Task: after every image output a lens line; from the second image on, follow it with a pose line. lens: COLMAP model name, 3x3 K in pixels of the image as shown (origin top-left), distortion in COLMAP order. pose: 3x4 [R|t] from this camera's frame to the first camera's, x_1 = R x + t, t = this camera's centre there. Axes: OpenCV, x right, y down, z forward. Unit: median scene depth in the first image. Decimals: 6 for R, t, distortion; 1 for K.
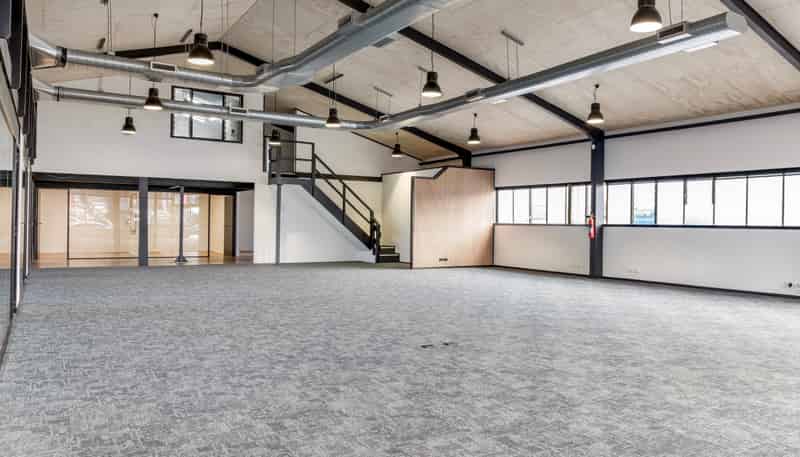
lens RADIAL K [[599.1, 0, 399.9], [0, 599.1, 213.5], [0, 0, 1]] dist [0.008594, 0.002434]
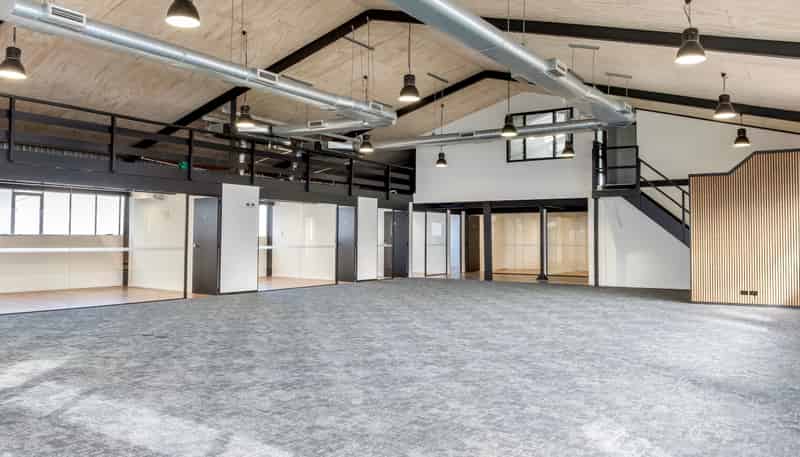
lens RADIAL K [[622.5, 0, 400.0], [0, 622.5, 228.5], [0, 0, 1]] dist [-0.000606, 0.000233]
pose [[0.424996, -0.028818, -0.904737, 0.505882], [0.017328, 0.999569, -0.023699, 0.013852], [0.905030, -0.005606, 0.425312, 0.329091]]
